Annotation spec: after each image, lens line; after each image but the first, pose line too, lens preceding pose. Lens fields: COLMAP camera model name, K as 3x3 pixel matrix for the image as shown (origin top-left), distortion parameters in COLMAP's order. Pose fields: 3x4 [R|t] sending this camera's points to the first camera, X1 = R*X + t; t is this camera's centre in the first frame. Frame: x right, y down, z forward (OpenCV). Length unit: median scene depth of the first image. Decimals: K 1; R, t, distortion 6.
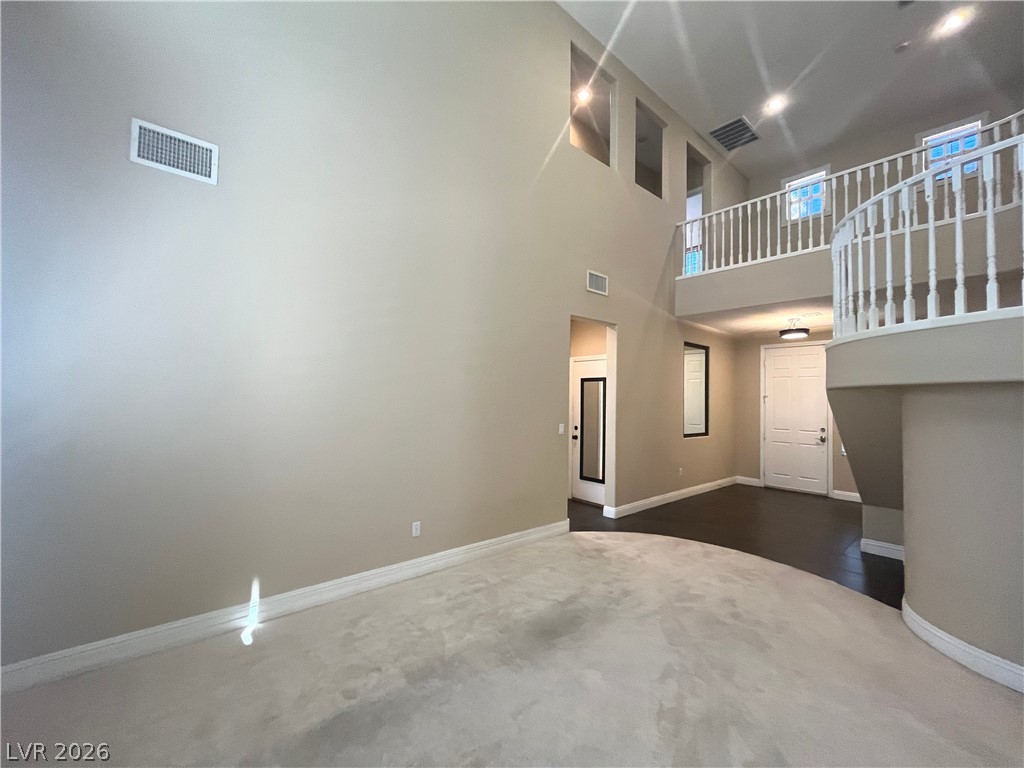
lens RADIAL K [[415.9, 0, 515.1], [0, 415.9, 384.5], [0, 0, 1]] dist [-0.004129, -0.000078]
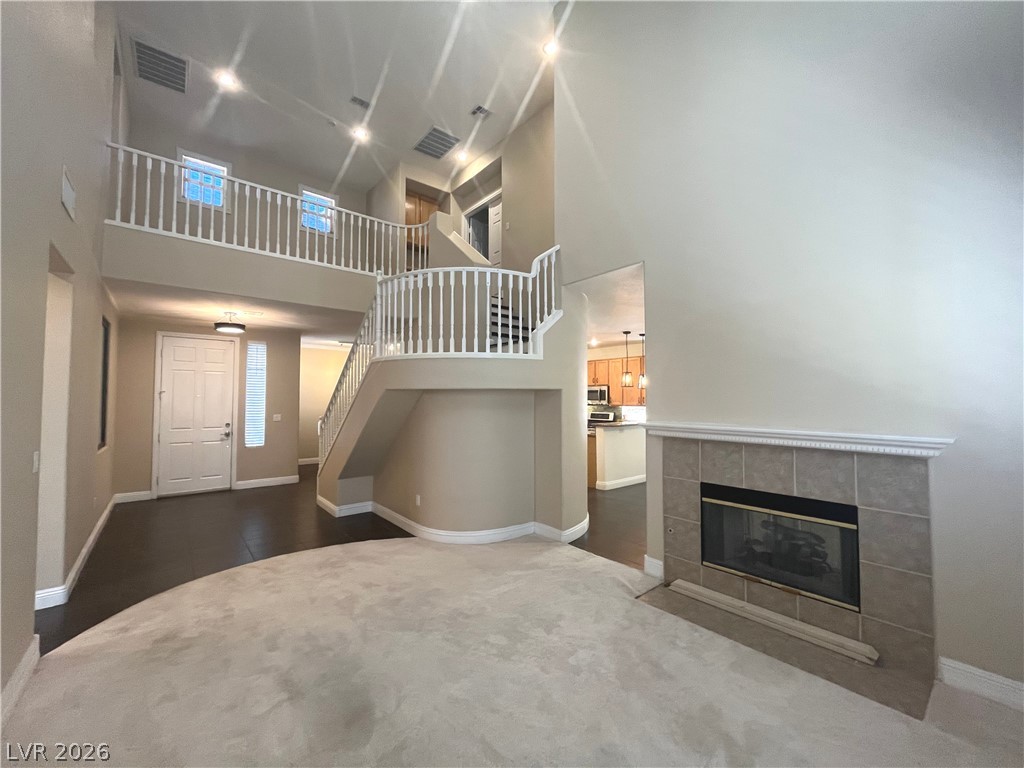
lens RADIAL K [[415.9, 0, 515.1], [0, 415.9, 384.5], [0, 0, 1]] dist [-0.004129, -0.000078]
pose [[0.025828, 0.012029, 0.999594, -0.435083], [-0.031560, 0.999439, -0.011212, 0.000064], [-0.999168, -0.031257, 0.026193, 0.472209]]
